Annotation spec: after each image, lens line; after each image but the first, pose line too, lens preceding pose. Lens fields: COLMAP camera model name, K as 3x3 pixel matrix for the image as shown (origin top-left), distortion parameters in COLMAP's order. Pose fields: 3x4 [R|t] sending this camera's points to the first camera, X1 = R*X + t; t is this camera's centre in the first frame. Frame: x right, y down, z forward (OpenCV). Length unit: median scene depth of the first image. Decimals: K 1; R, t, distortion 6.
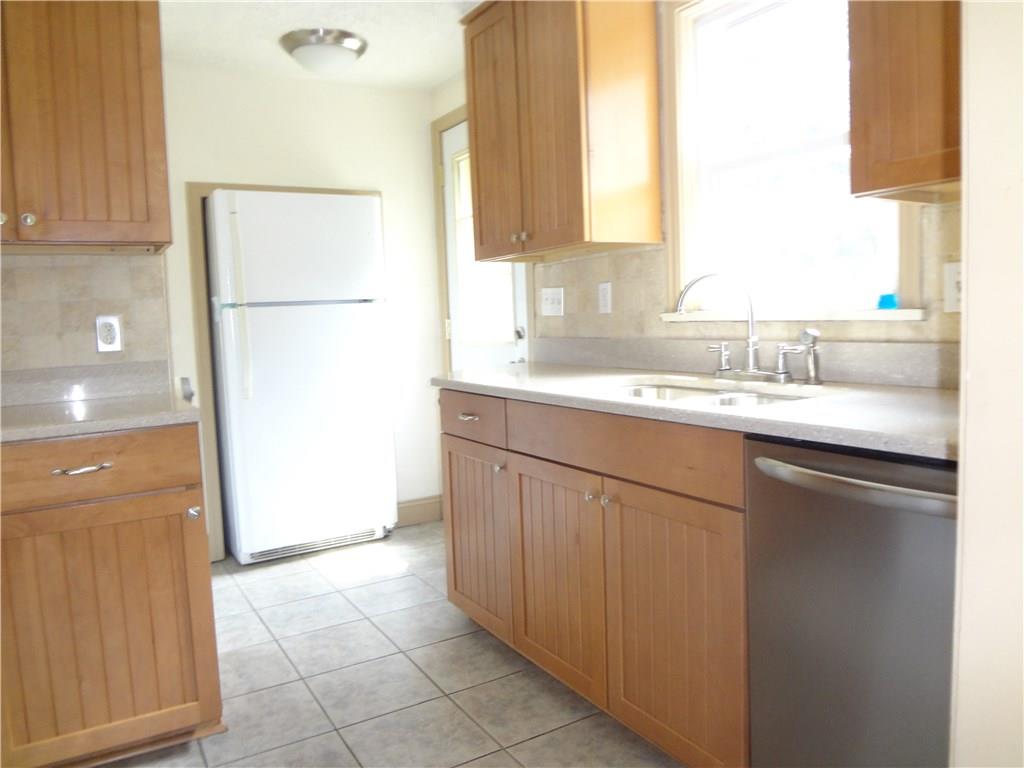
lens RADIAL K [[753.1, 0, 511.1], [0, 753.1, 383.6], [0, 0, 1]] dist [-0.050270, 0.001919]
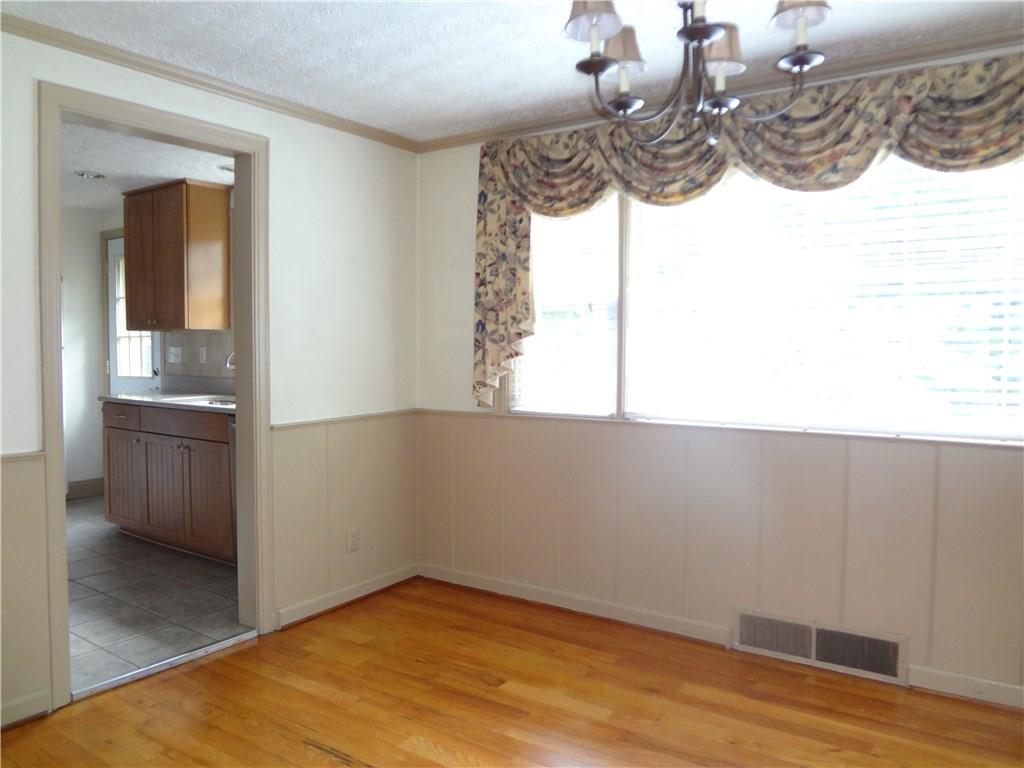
lens RADIAL K [[753.1, 0, 514.5], [0, 753.1, 385.3], [0, 0, 1]] dist [-0.050270, 0.001919]
pose [[0.912922, 0.019256, 0.407679, 0.078164], [-0.001611, 0.999049, -0.043582, 0.039713], [-0.408131, 0.039130, 0.912085, -0.994995]]
